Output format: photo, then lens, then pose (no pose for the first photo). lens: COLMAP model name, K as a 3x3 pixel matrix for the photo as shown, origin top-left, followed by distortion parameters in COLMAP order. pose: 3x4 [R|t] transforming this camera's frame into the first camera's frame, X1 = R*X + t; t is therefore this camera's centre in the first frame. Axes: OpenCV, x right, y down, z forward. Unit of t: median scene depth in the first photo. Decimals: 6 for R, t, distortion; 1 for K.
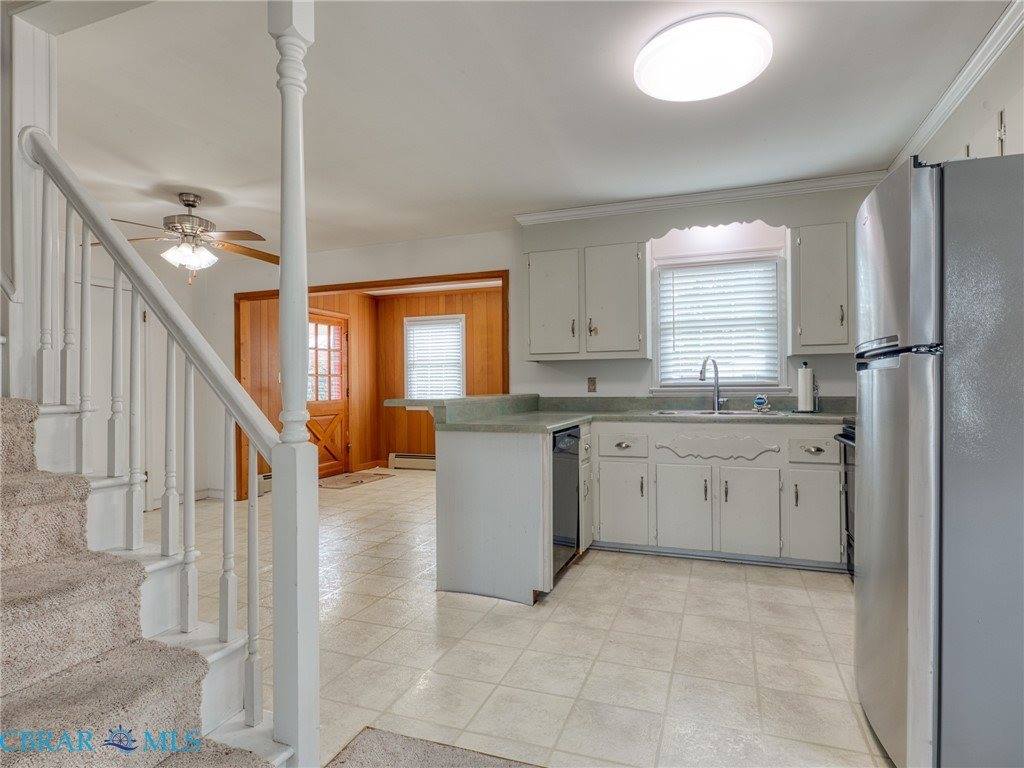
lens RADIAL K [[568.4, 0, 509.4], [0, 568.4, 382.4], [0, 0, 1]] dist [-0.004122, 0.000975]
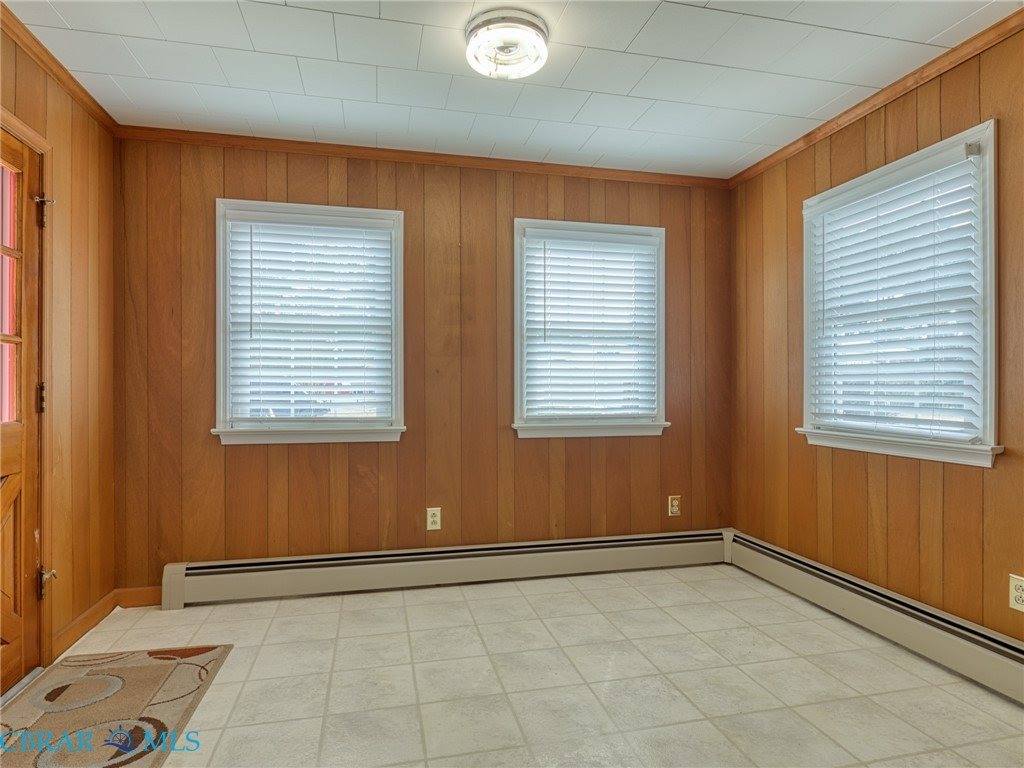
lens RADIAL K [[568.4, 0, 513.0], [0, 568.4, 388.1], [0, 0, 1]] dist [-0.004122, 0.000975]
pose [[0.831841, 0.003157, 0.555005, -0.230964], [-0.006541, 0.999970, 0.004116, 0.007711], [-0.554975, -0.007055, 0.831837, 0.581208]]
